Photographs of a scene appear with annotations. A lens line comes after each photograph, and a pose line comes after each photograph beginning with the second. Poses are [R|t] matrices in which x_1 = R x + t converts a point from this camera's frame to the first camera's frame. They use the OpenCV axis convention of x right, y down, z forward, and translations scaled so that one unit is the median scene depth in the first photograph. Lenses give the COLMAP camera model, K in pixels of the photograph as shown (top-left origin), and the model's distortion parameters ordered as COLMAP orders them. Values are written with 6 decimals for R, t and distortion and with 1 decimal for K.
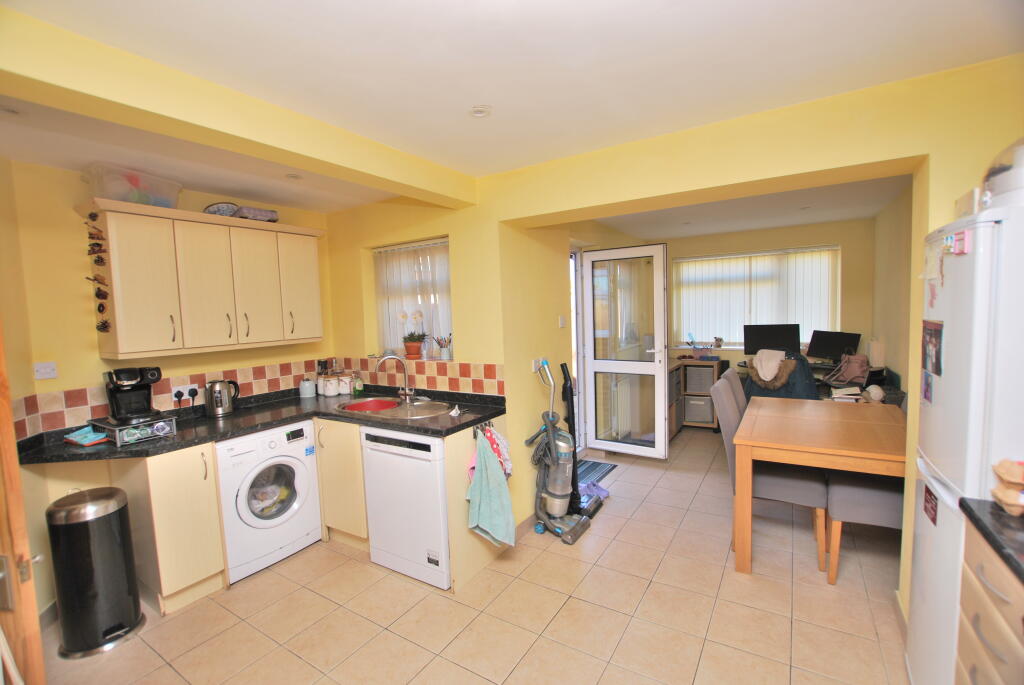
lens RADIAL K [[448.5, 0, 516.8], [0, 448.5, 345.3], [0, 0, 1]] dist [-0.025664, 0.000421]
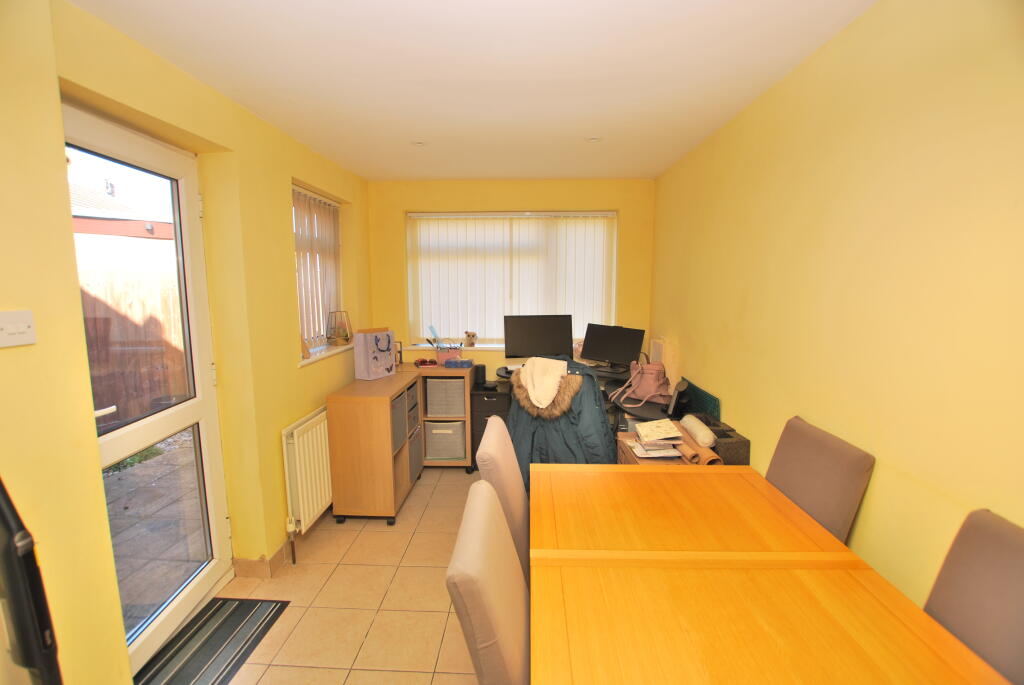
lens RADIAL K [[448.5, 0, 515.1], [0, 448.5, 342.1], [0, 0, 1]] dist [-0.025664, 0.000421]
pose [[0.866553, -0.030131, 0.498174, 0.169847], [0.007055, 0.998816, 0.048140, -0.037080], [-0.499035, -0.038201, 0.865740, 0.373974]]
